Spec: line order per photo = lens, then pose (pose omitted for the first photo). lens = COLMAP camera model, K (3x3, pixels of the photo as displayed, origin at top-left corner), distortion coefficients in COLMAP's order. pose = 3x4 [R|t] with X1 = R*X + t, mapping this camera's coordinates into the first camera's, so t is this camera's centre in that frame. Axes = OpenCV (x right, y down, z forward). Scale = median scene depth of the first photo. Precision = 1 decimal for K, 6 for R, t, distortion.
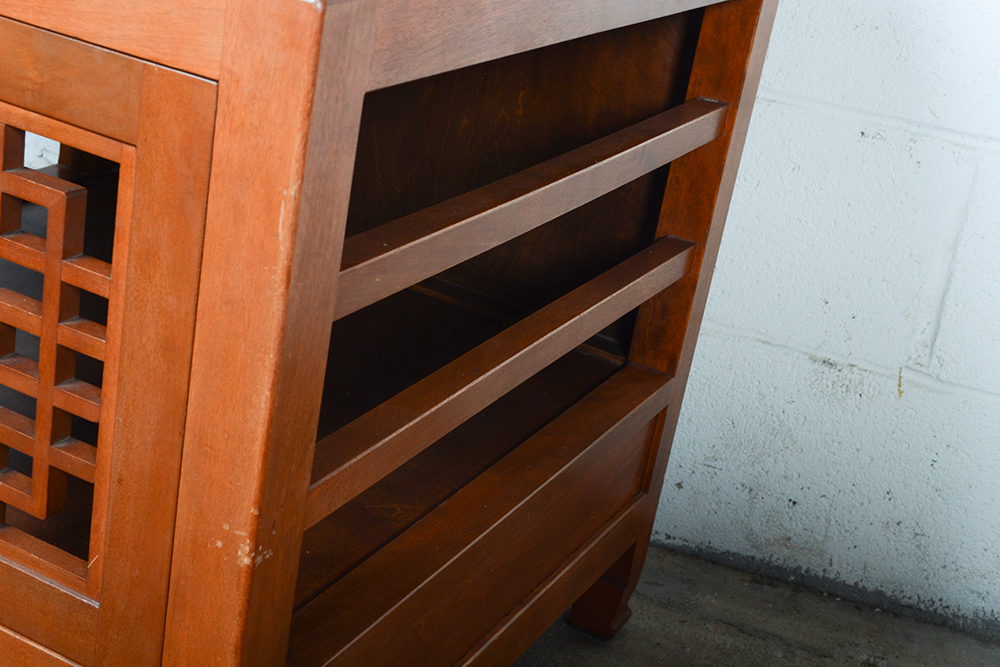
lens RADIAL K [[1533.4, 0, 493.8], [0, 1533.4, 341.7], [0, 0, 1]] dist [-0.013350, 0.000000]
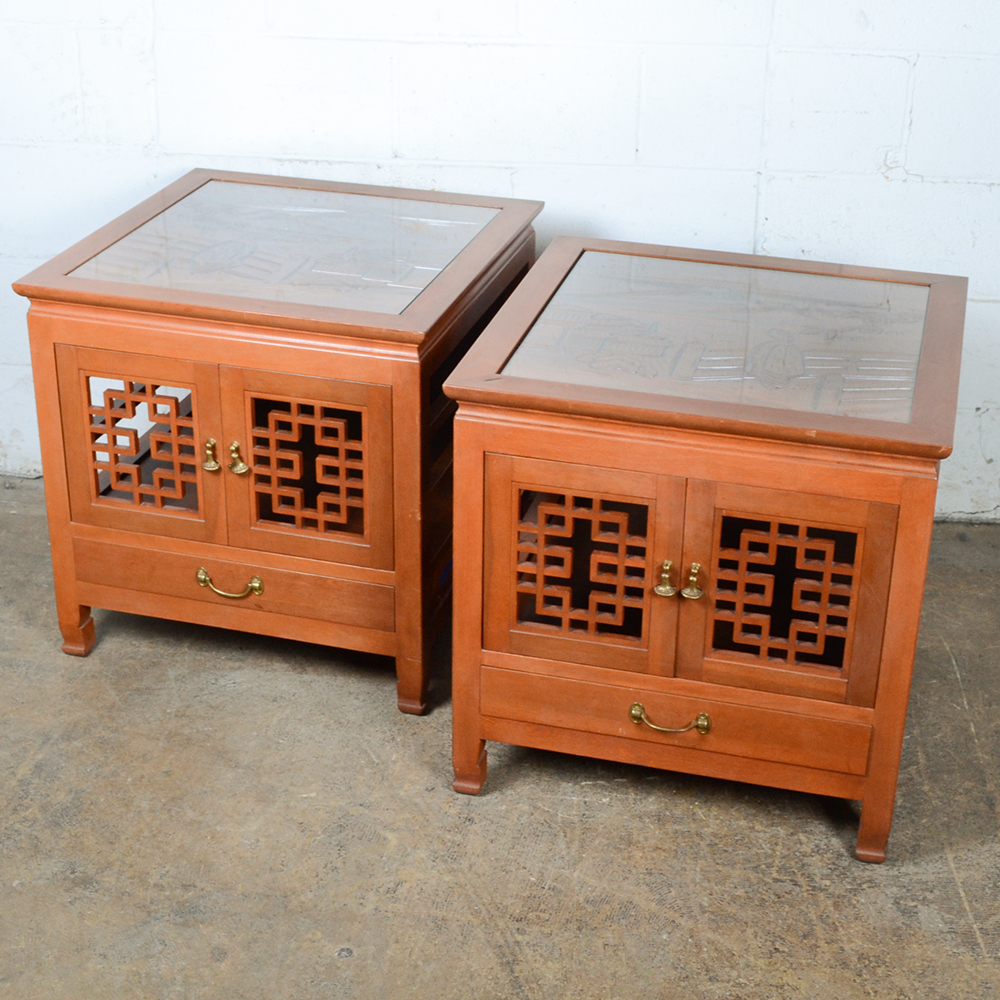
lens RADIAL K [[1782.1, 0, 500.7], [0, 1782.1, 469.3], [0, 0, 1]] dist [-0.071554, 0.000000]
pose [[0.968956, -0.221412, 0.110002, -0.365781], [0.212912, 0.973459, 0.083944, -0.232171], [-0.125668, -0.057917, 0.990380, -2.661275]]
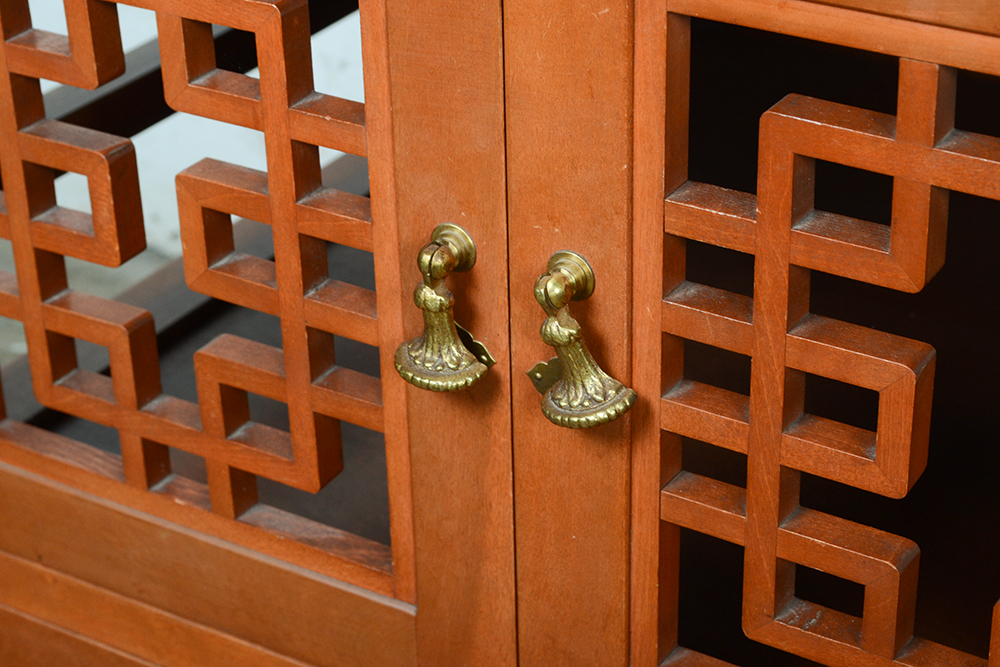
lens RADIAL K [[2275.8, 0, 497.3], [0, 2275.8, 342.6], [0, 0, 1]] dist [0.030944, 0.000000]
pose [[0.978405, -0.128254, -0.162091, -0.371920], [0.146158, 0.983801, 0.103798, -0.156875], [0.146153, -0.125247, 0.981301, 0.181507]]
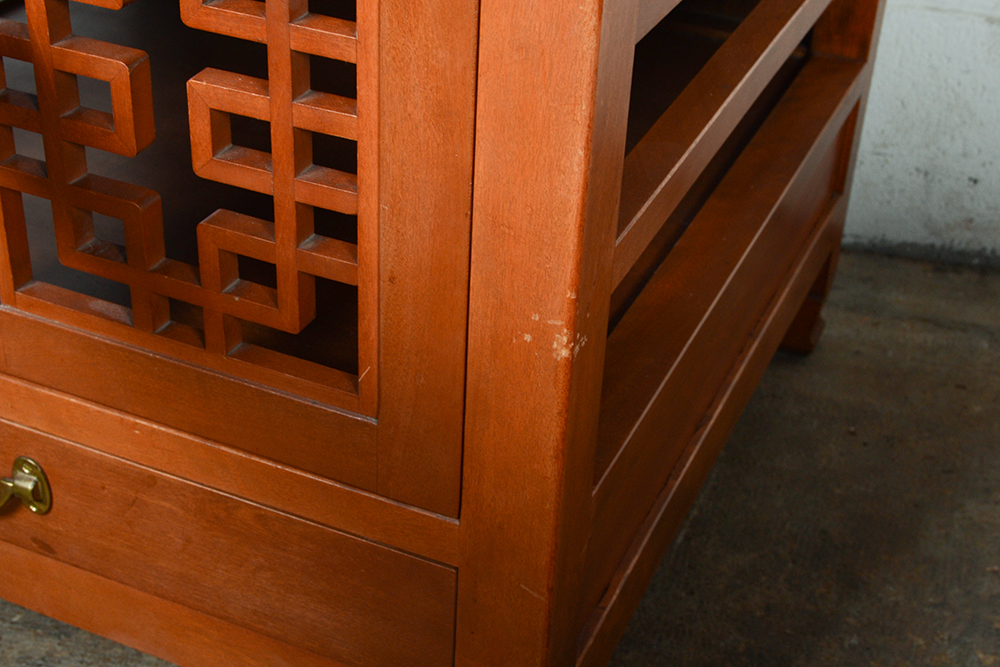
lens RADIAL K [[1533.4, 0, 500.9], [0, 1533.4, 344.0], [0, 0, 1]] dist [-0.013350, 0.000000]
pose [[0.990480, -0.136834, -0.015030, -0.170057], [0.137204, 0.972464, 0.188386, -0.024179], [-0.011161, -0.188655, 0.981980, 0.158501]]
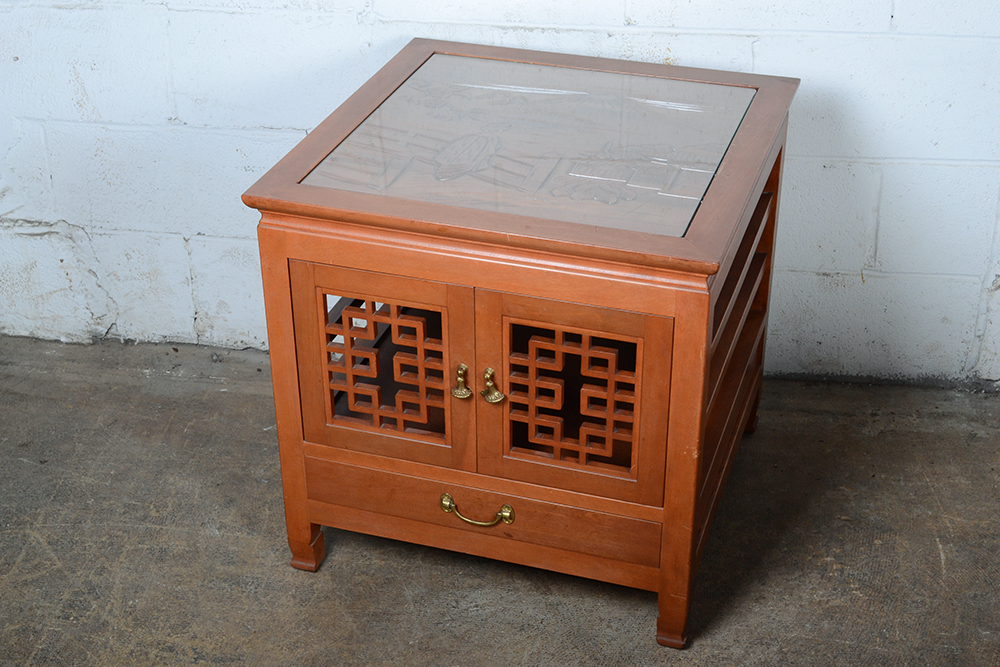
lens RADIAL K [[1510.0, 0, 499.2], [0, 1510.0, 338.2], [0, 0, 1]] dist [-0.016375, 0.000000]
pose [[0.972237, -0.229580, 0.045247, -0.577404], [0.219706, 0.962172, 0.161104, -0.601639], [-0.080521, -0.146691, 0.985900, -1.742548]]
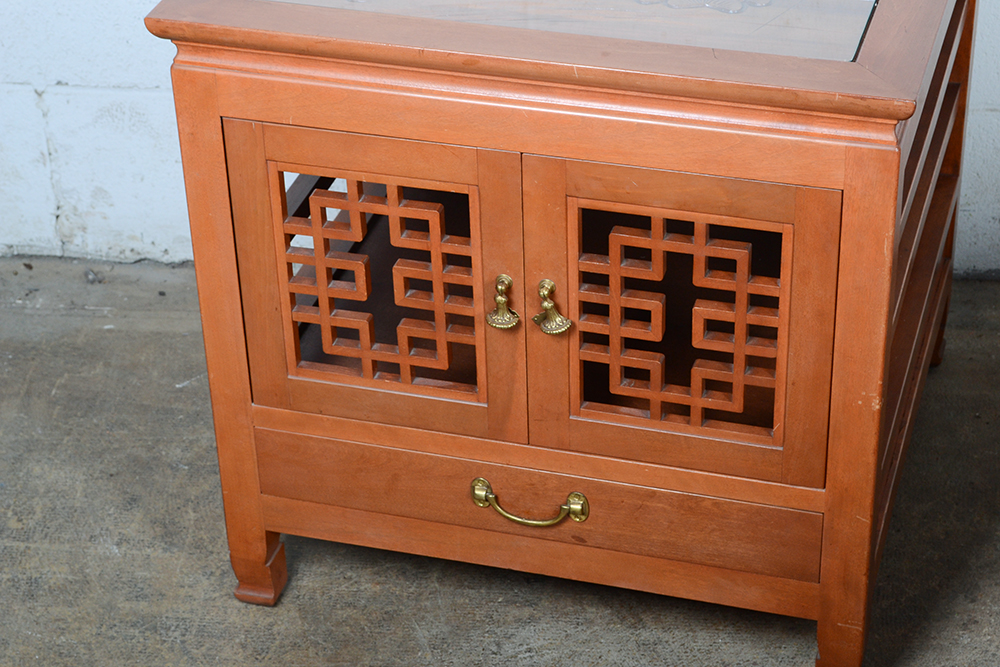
lens RADIAL K [[2275.8, 0, 500.6], [0, 2275.8, 338.7], [0, 0, 1]] dist [0.030944, 0.000000]
pose [[0.963240, -0.264869, 0.044872, -0.672838], [0.250128, 0.945190, 0.209884, -0.611486], [-0.098004, -0.190945, 0.976696, -1.612123]]
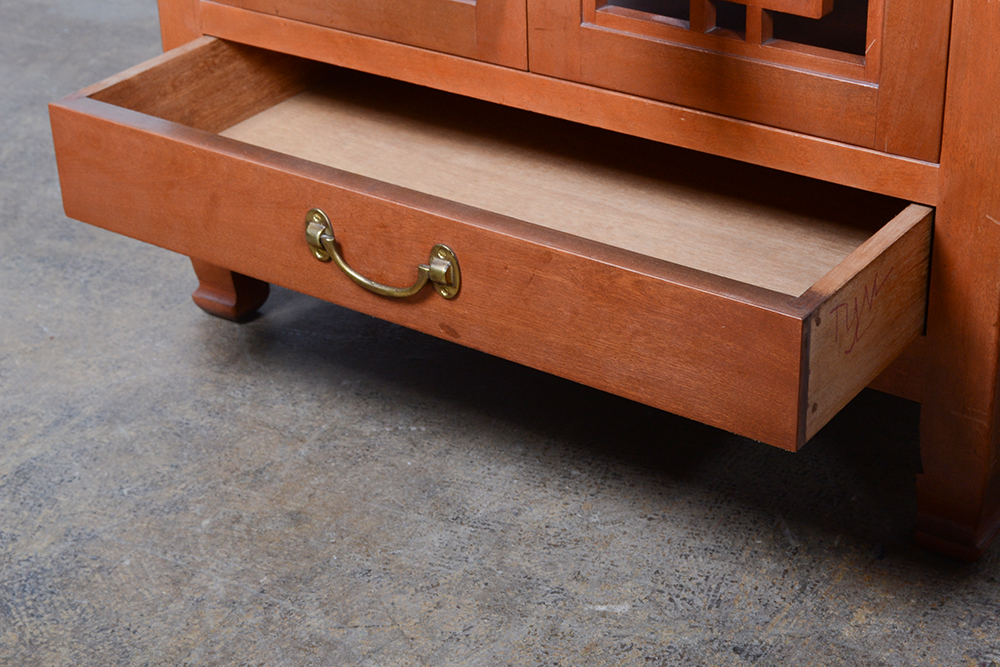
lens RADIAL K [[2028.2, 0, 494.3], [0, 2028.2, 331.0], [0, 0, 1]] dist [0.019452, 0.000000]
pose [[0.970419, -0.108453, -0.215697, -0.229436], [0.128128, 0.988575, 0.079388, 0.196506], [0.204623, -0.104676, 0.973228, -0.550026]]
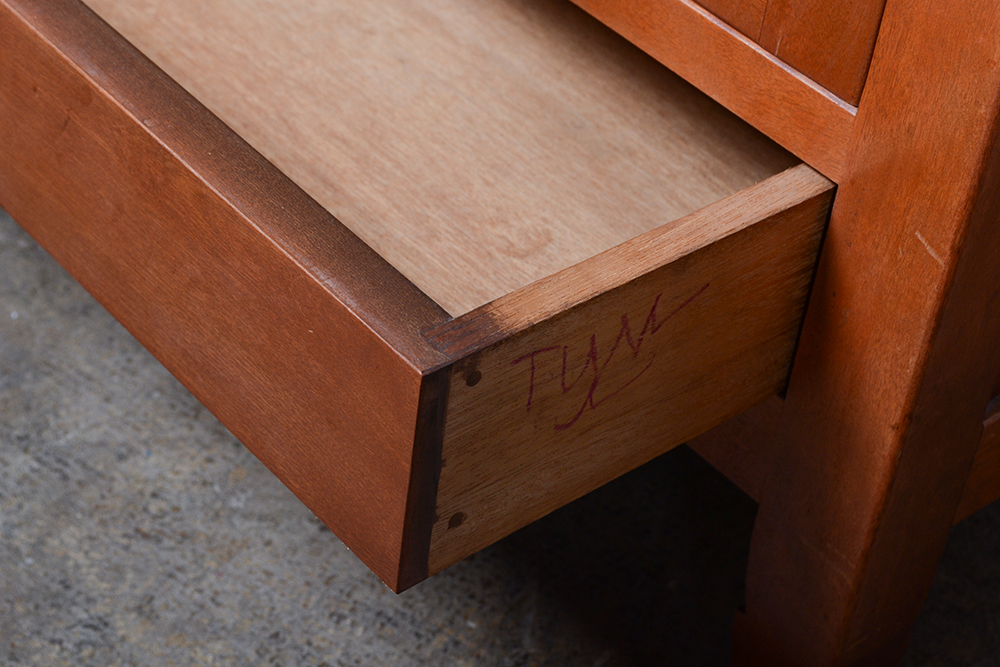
lens RADIAL K [[2275.8, 0, 503.6], [0, 2275.8, 336.2], [0, 0, 1]] dist [0.030944, 0.000000]
pose [[0.926204, 0.185380, -0.328300, -0.045954], [-0.101897, 0.961445, 0.255421, 0.112197], [0.362993, -0.203119, 0.909384, 0.152256]]
